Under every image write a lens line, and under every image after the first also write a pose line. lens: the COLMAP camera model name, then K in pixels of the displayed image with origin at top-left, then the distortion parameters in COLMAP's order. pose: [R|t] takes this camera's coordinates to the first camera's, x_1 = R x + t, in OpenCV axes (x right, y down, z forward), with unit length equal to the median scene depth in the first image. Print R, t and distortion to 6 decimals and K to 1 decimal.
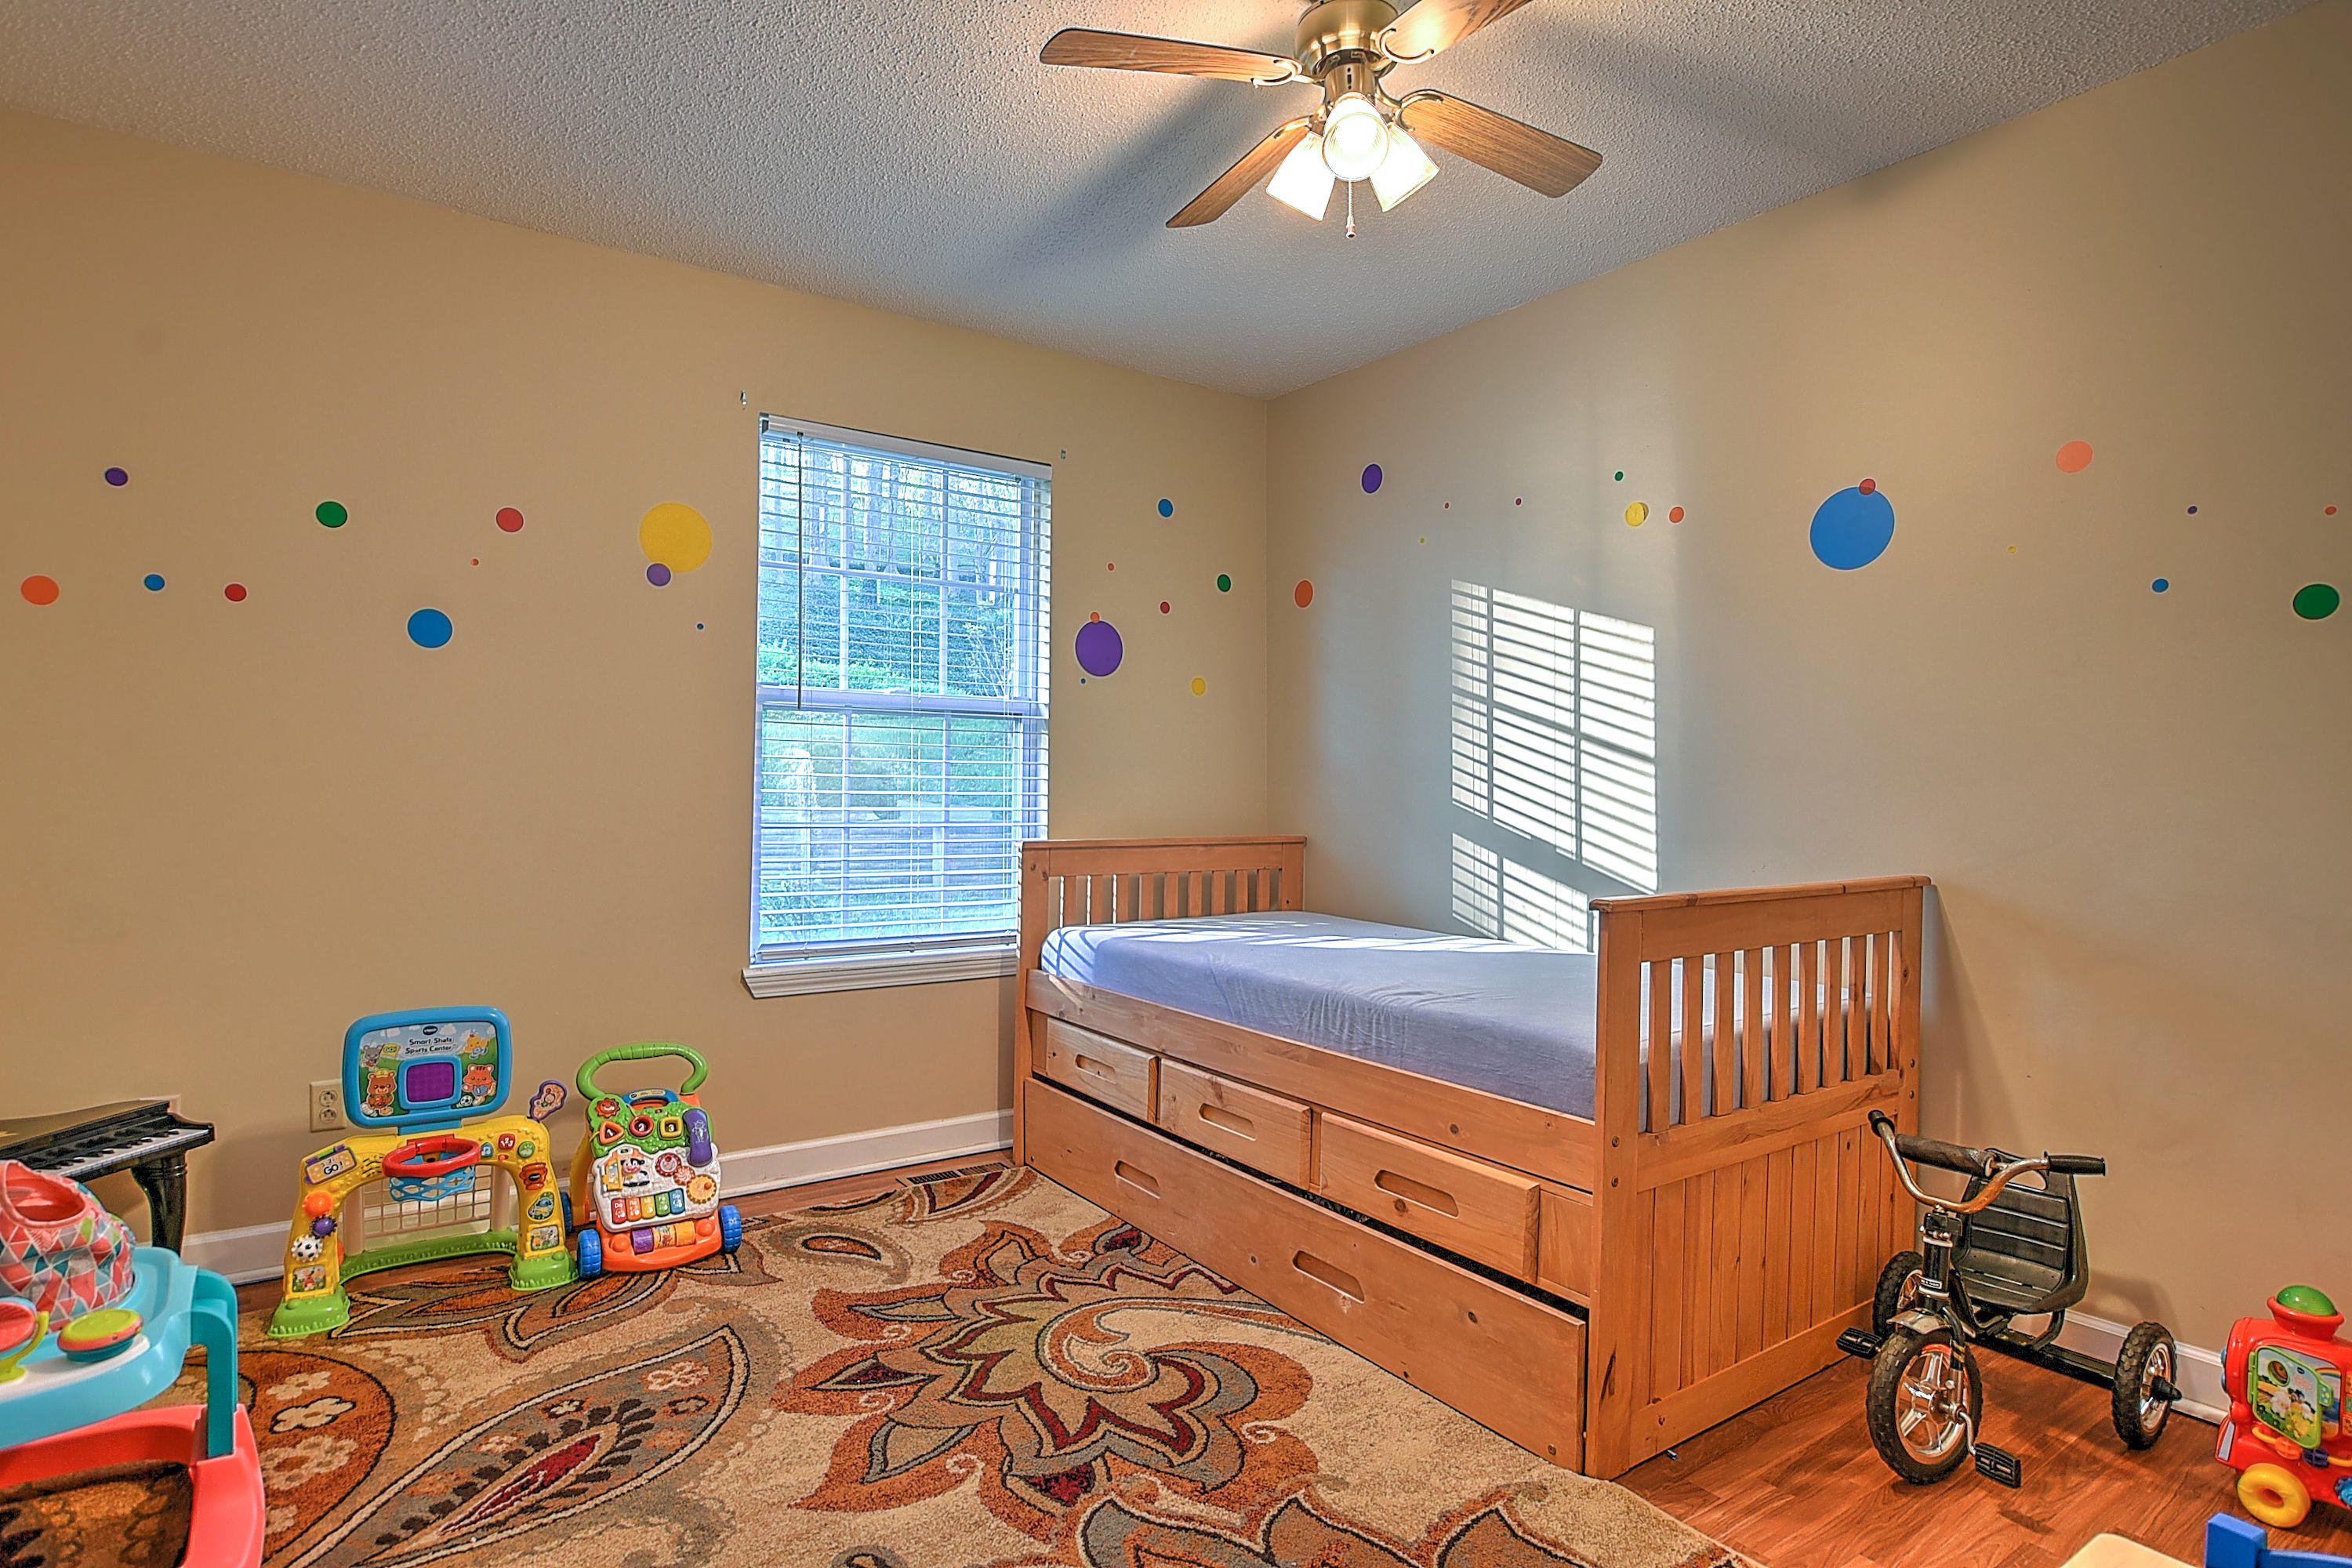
lens RADIAL K [[1226.9, 0, 1157.8], [0, 1226.9, 784.6], [0, 0, 1]] dist [-0.027647, 0.007817]
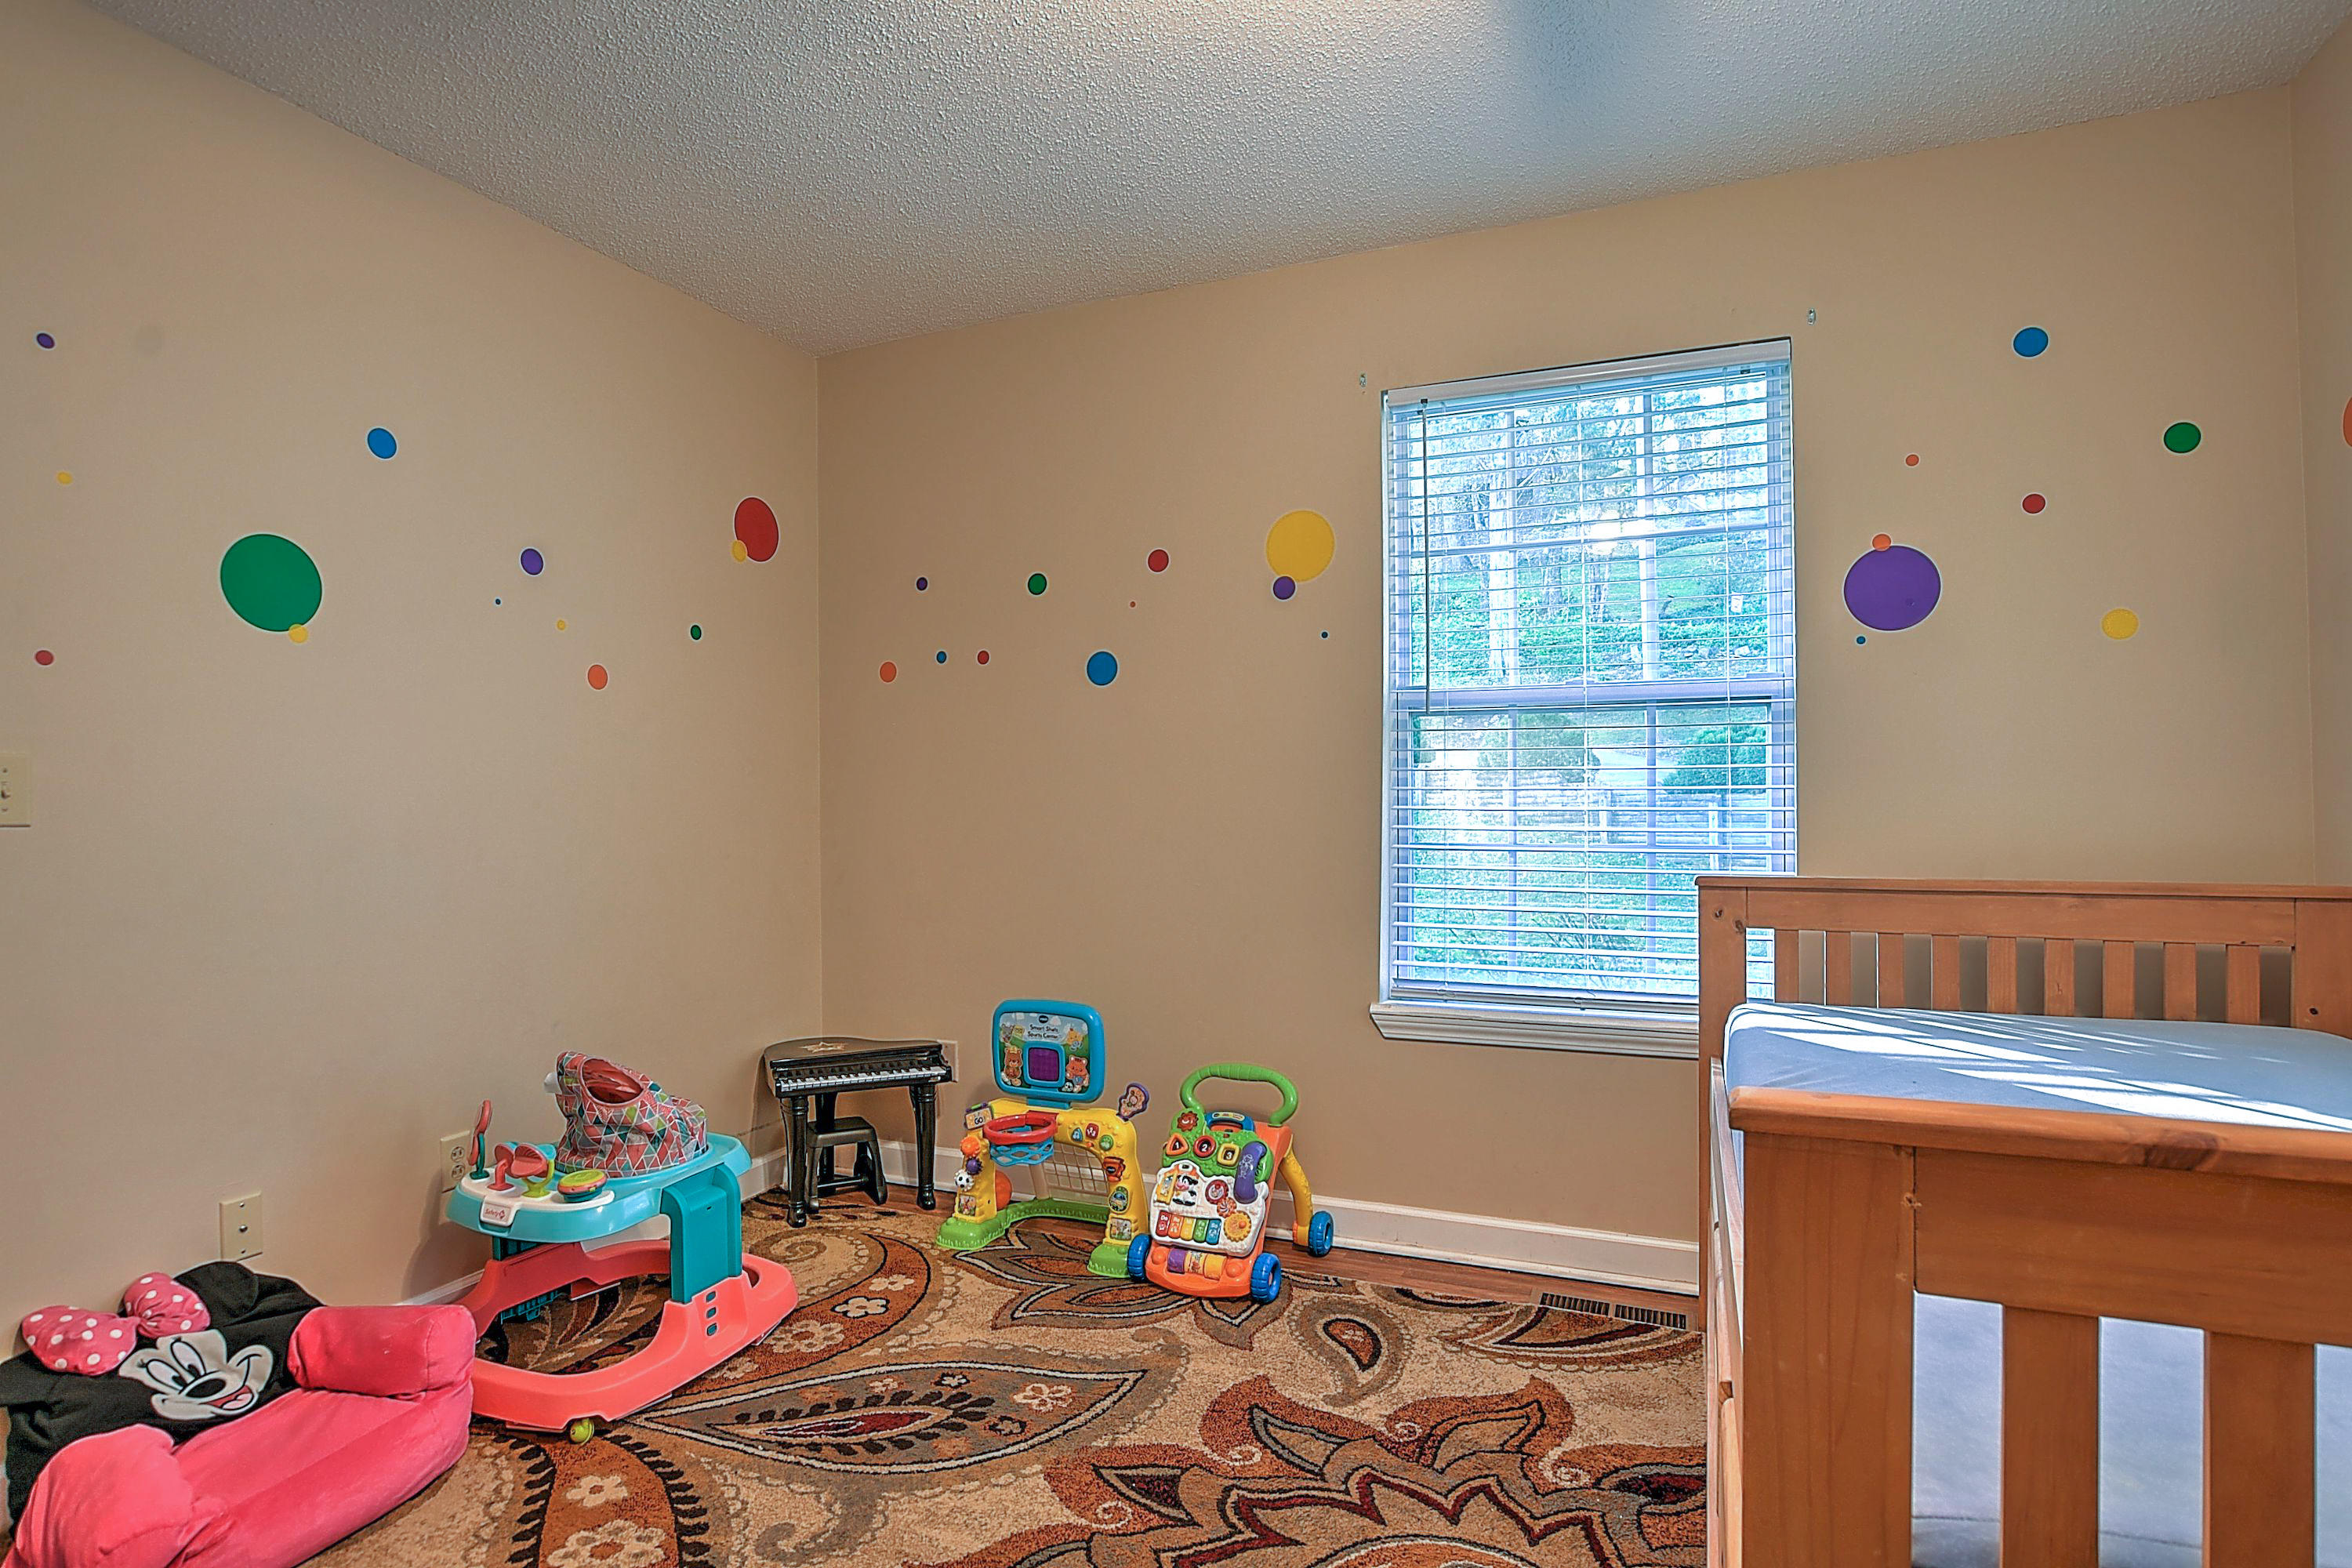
lens RADIAL K [[1226.9, 0, 1157.8], [0, 1226.9, 784.6], [0, 0, 1]] dist [-0.027647, 0.007817]
pose [[0.520660, -0.020522, -0.853517, 0.429398], [0.013718, 0.999783, -0.015671, -0.000327], [0.853654, -0.003549, 0.520829, 0.460756]]
